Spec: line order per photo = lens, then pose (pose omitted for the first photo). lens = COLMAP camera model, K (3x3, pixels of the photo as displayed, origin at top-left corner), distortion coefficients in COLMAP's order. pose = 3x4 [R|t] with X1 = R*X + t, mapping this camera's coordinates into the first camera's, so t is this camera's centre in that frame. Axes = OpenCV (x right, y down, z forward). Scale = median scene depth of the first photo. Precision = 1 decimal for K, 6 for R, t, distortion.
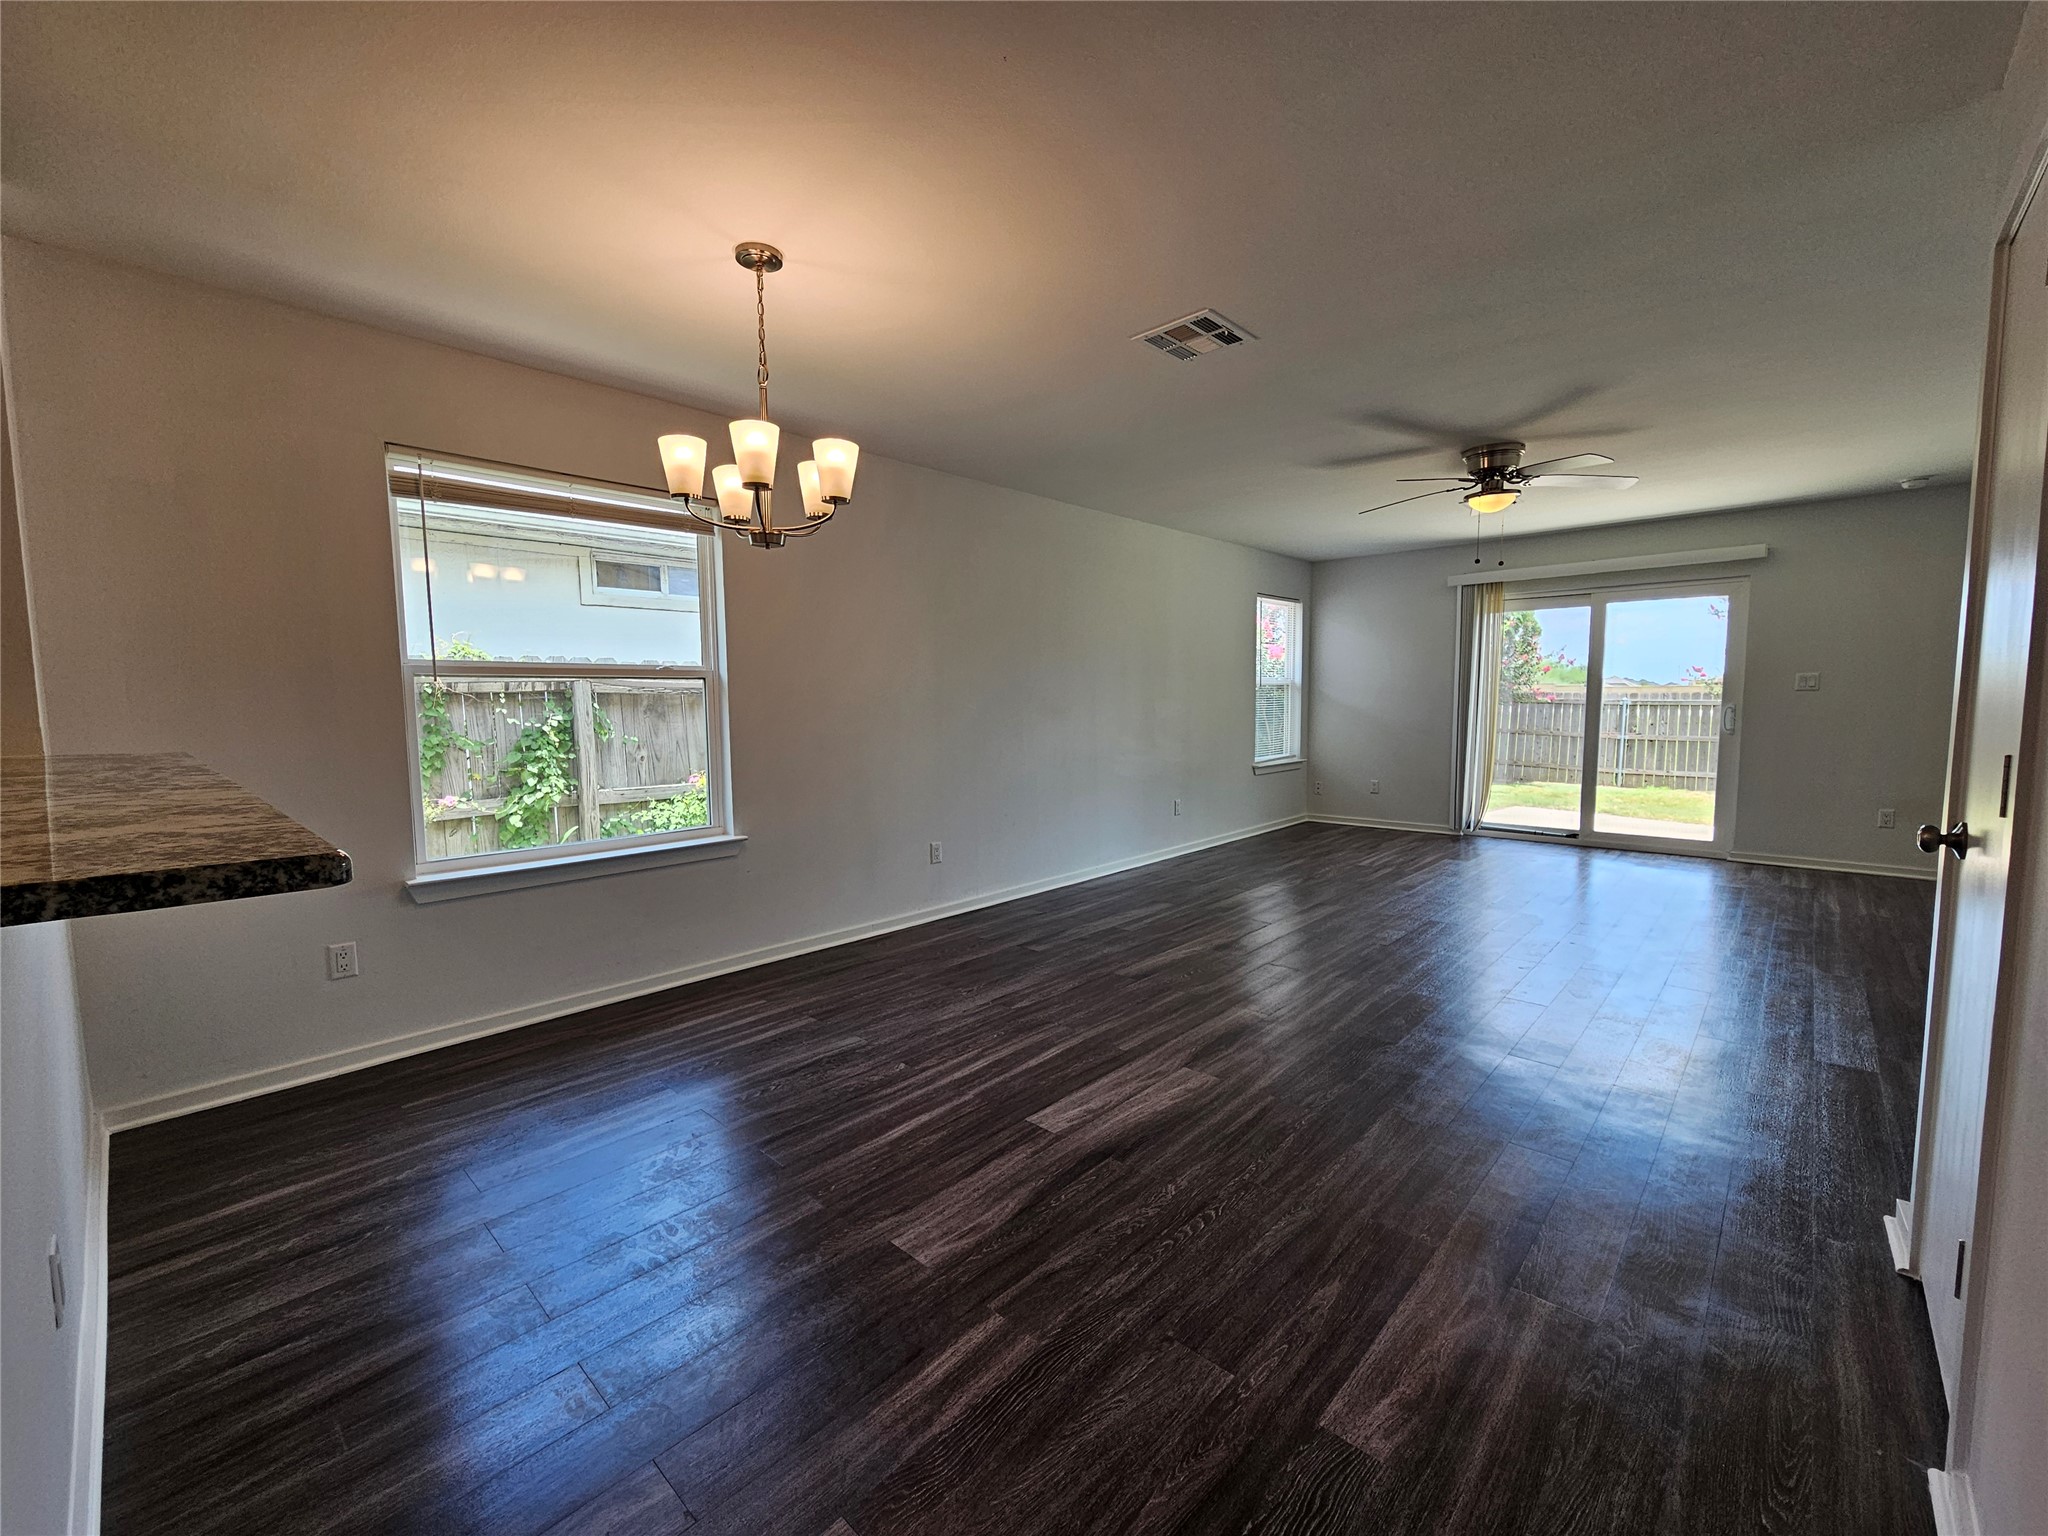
lens RADIAL K [[841.8, 0, 1031.7], [0, 841.8, 774.9], [0, 0, 1]] dist [-0.000957, 0.000997]
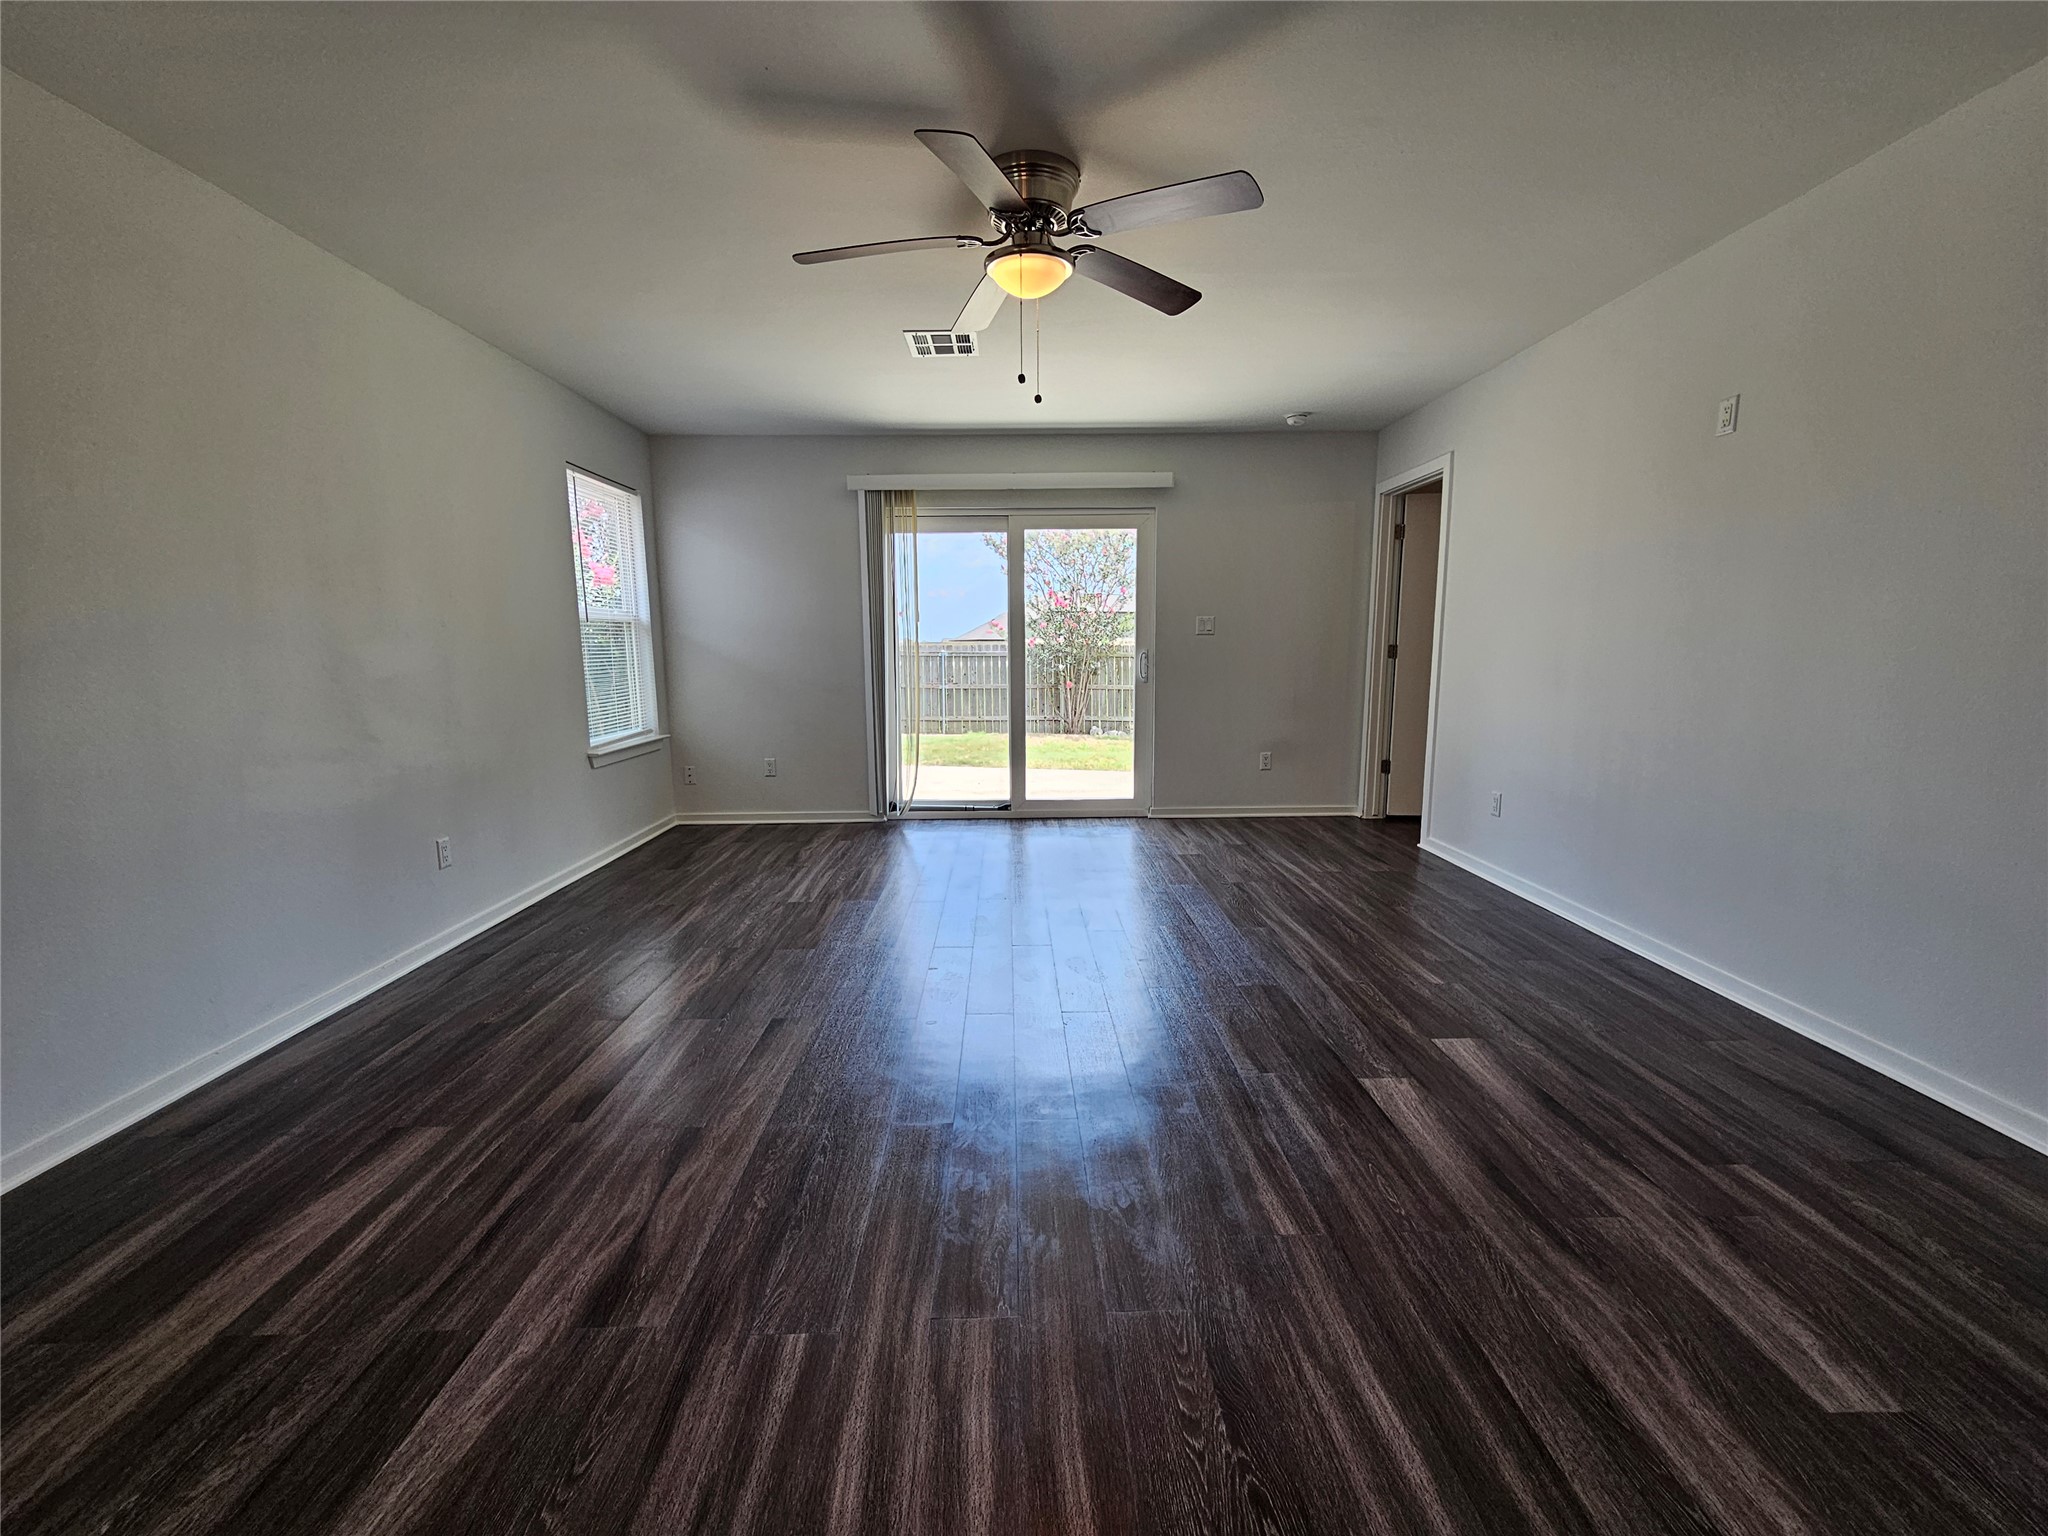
lens RADIAL K [[841.8, 0, 1020.1], [0, 841.8, 774.5], [0, 0, 1]] dist [-0.000957, 0.000997]
pose [[0.724106, -0.100317, 0.682354, 0.080978], [0.065499, 0.994896, 0.076759, -0.024462], [-0.686571, -0.010888, 0.726981, 0.382853]]
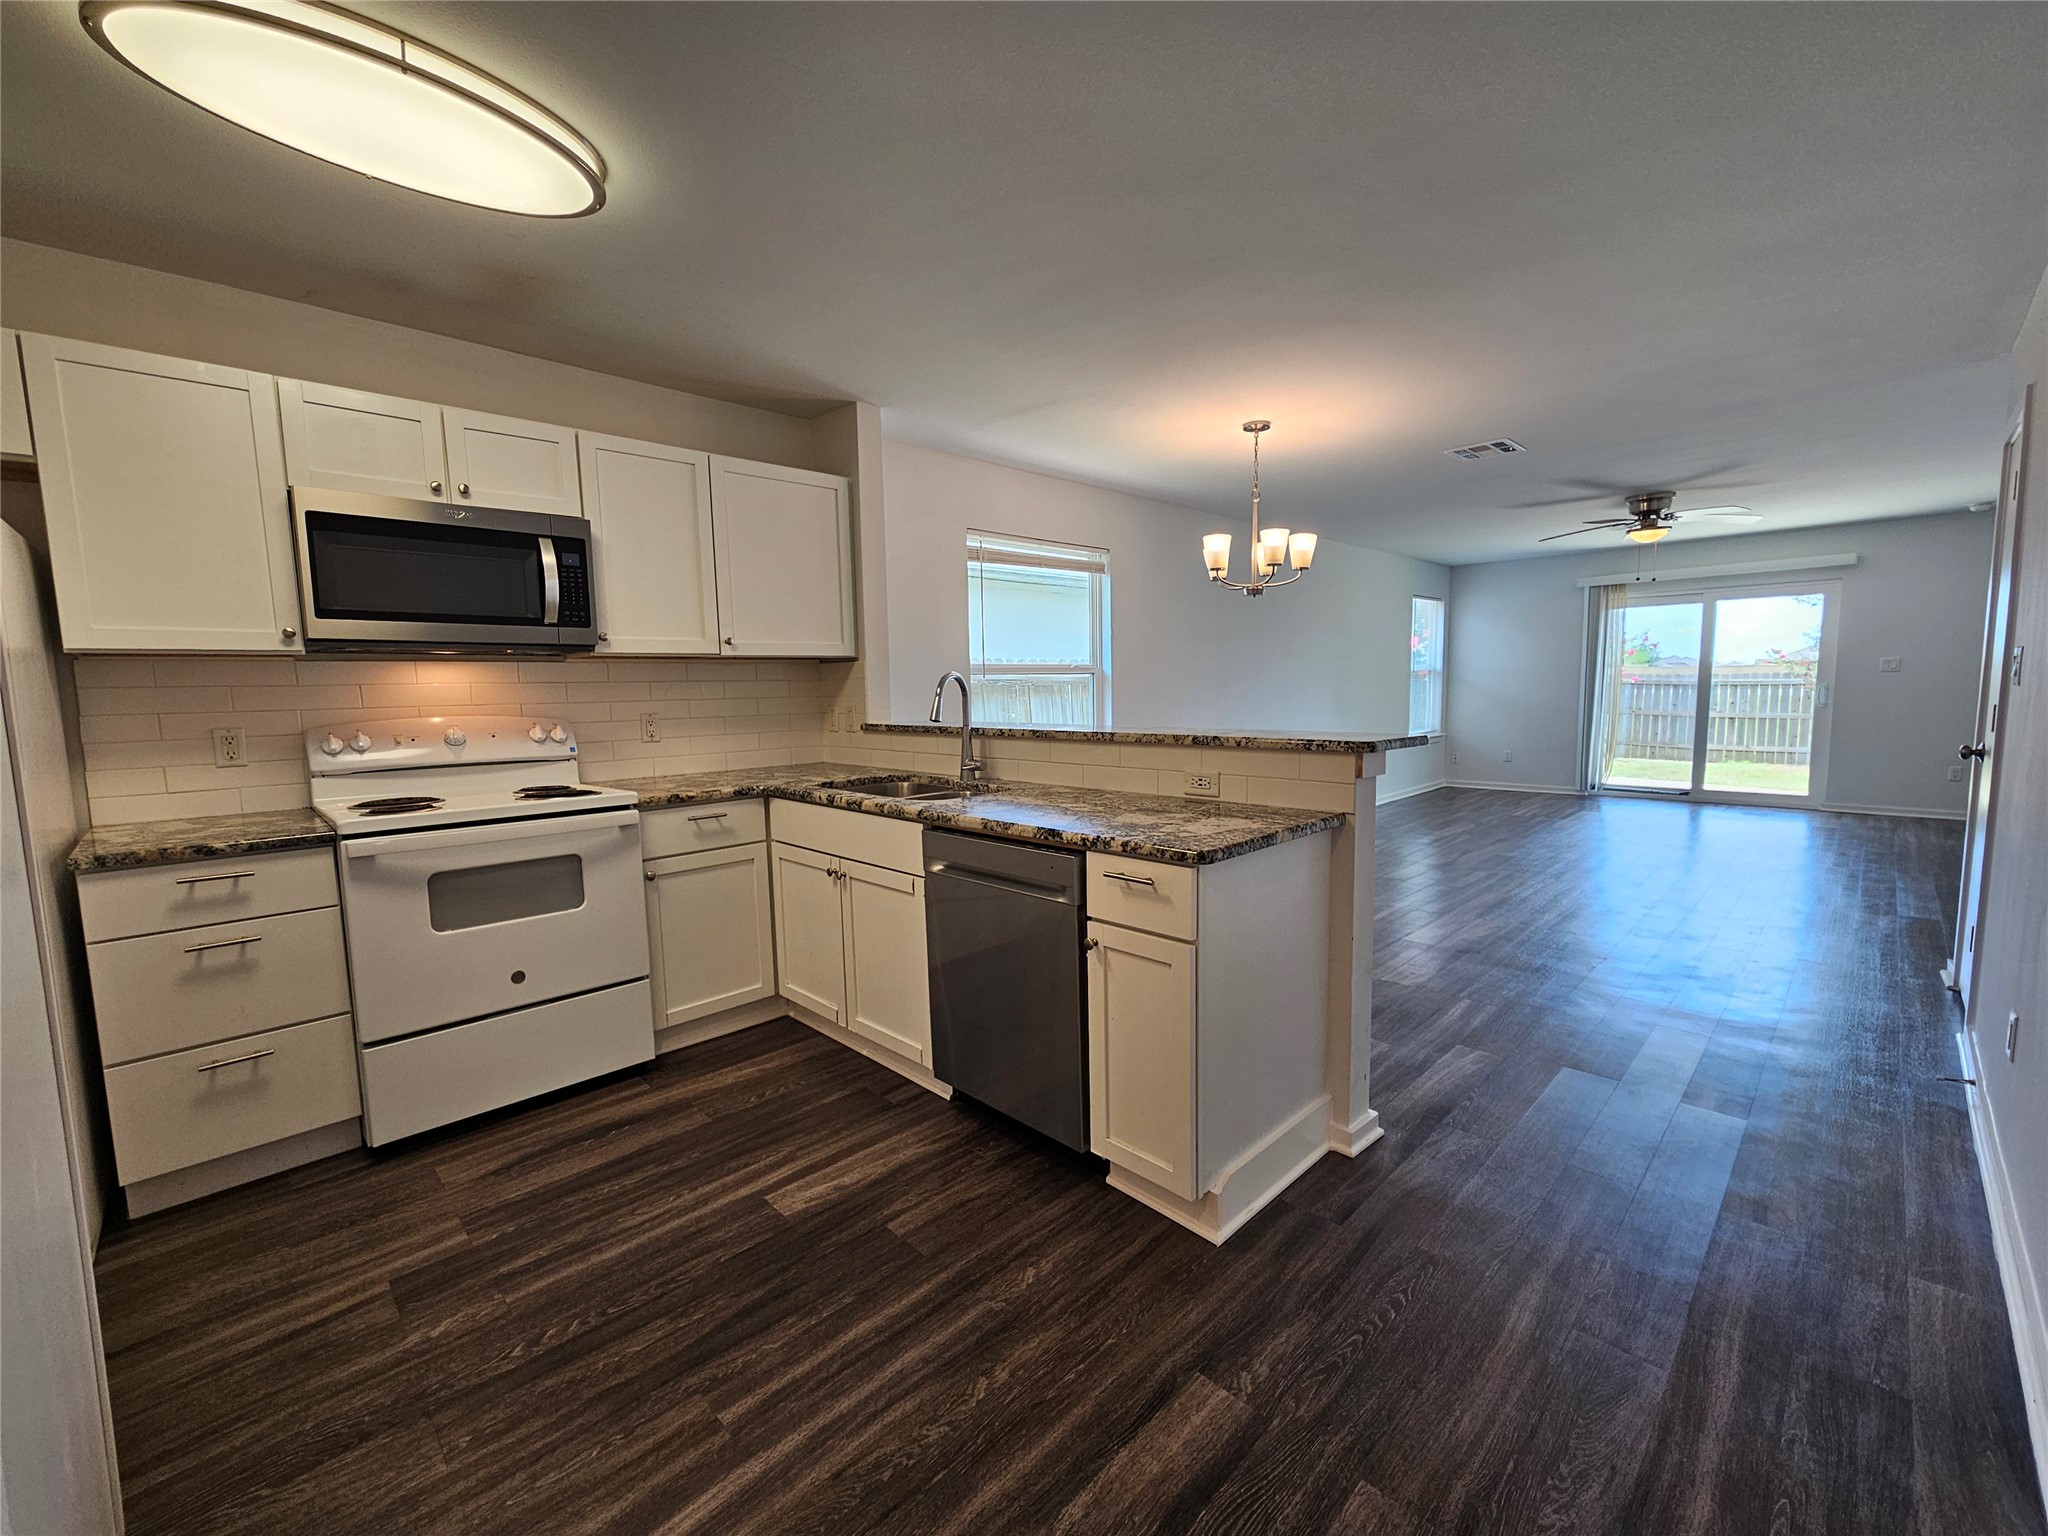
lens RADIAL K [[841.8, 0, 1035.3], [0, 841.8, 775.1], [0, 0, 1]] dist [-0.000957, 0.000997]
pose [[0.999061, -0.006195, -0.042870, -0.243345], [0.006882, 0.999850, 0.015886, 0.020719], [0.042765, -0.016167, 0.998954, -0.253171]]
